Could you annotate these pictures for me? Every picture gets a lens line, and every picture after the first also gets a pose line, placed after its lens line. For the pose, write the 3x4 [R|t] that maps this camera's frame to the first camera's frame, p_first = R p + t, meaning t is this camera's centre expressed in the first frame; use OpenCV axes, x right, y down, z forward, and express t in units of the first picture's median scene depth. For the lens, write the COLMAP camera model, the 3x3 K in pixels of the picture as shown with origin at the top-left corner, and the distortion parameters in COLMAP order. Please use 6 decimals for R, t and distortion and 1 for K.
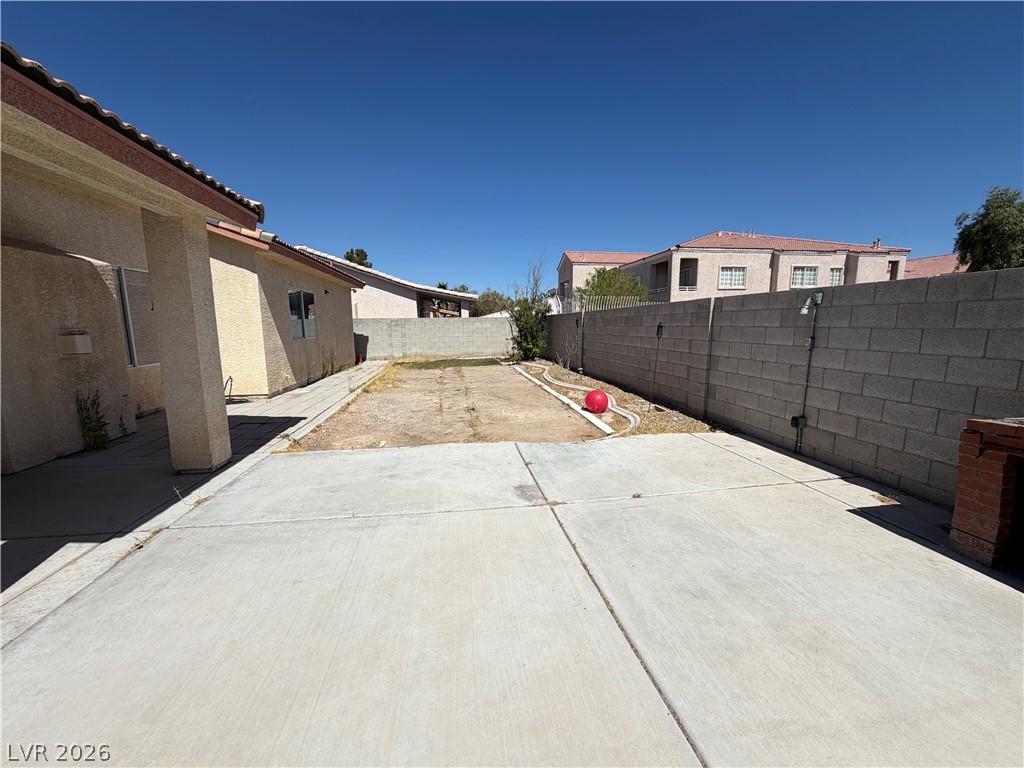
lens RADIAL K [[407.6, 0, 509.1], [0, 407.6, 383.8], [0, 0, 1]] dist [-0.000244, 0.000183]
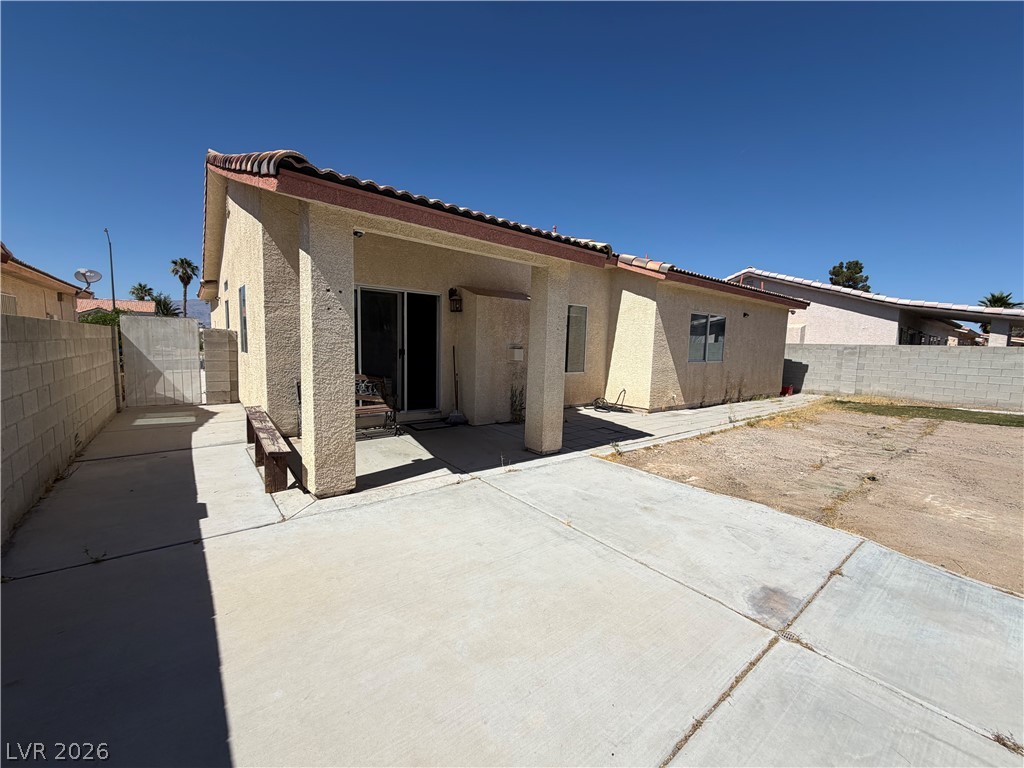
lens RADIAL K [[407.6, 0, 509.1], [0, 407.6, 383.8], [0, 0, 1]] dist [-0.000244, 0.000183]
pose [[0.496452, 0.109253, -0.861162, 0.264239], [-0.158085, 0.986838, 0.034063, -0.031543], [0.853548, 0.119227, 0.507189, 0.172498]]
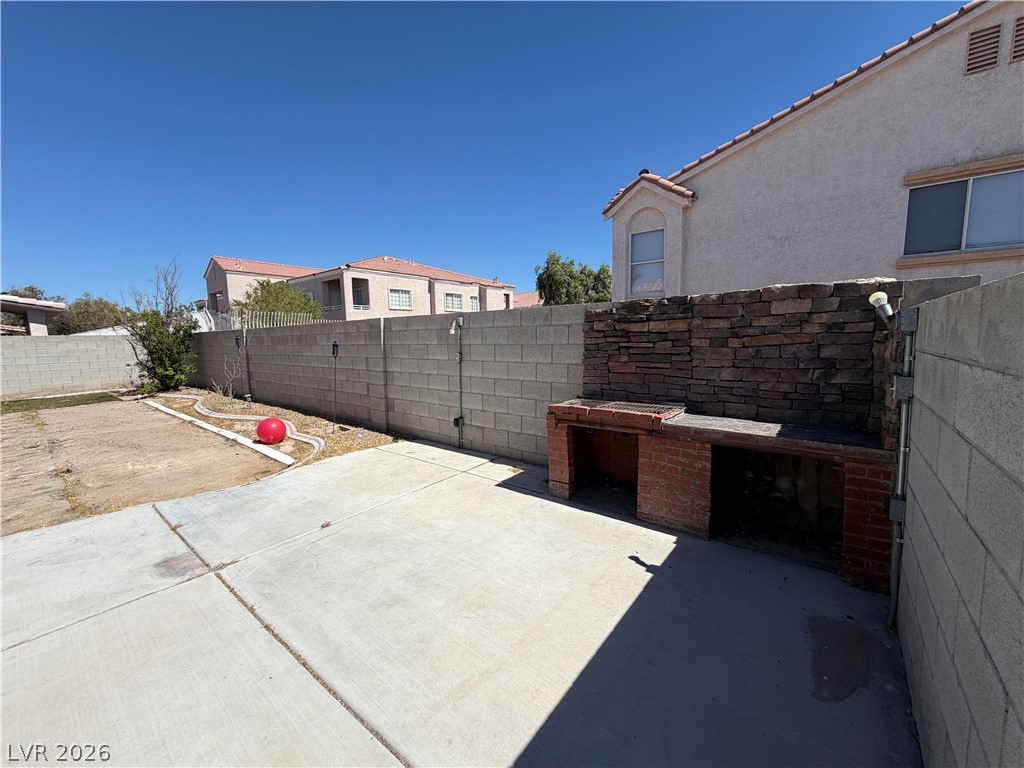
lens RADIAL K [[407.6, 0, 509.1], [0, 407.6, 383.8], [0, 0, 1]] dist [-0.000244, 0.000183]
pose [[0.736205, -0.081715, 0.671807, 0.012470], [0.109361, 0.994002, 0.001061, -0.004049], [-0.667864, 0.072688, 0.740726, -0.006557]]
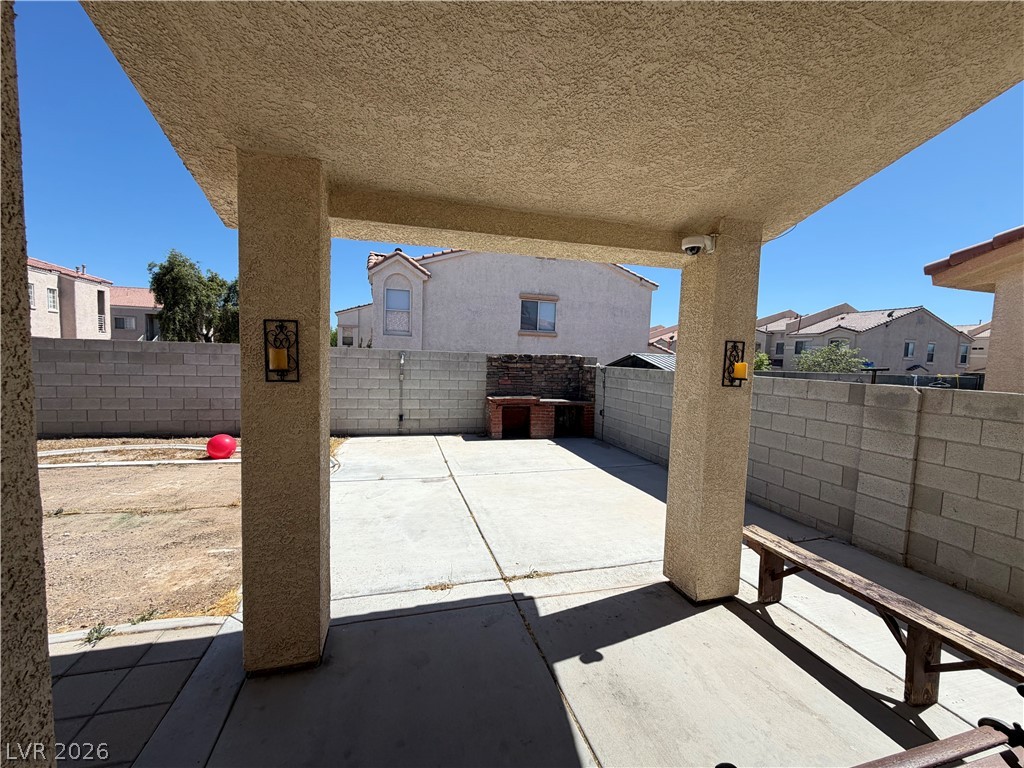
lens RADIAL K [[407.6, 0, 509.1], [0, 407.6, 383.8], [0, 0, 1]] dist [-0.000244, 0.000183]
pose [[-0.123992, -0.059639, 0.990489, -1.087928], [0.111331, 0.991054, 0.073609, -0.132299], [-0.986018, 0.119399, -0.116243, 0.608365]]
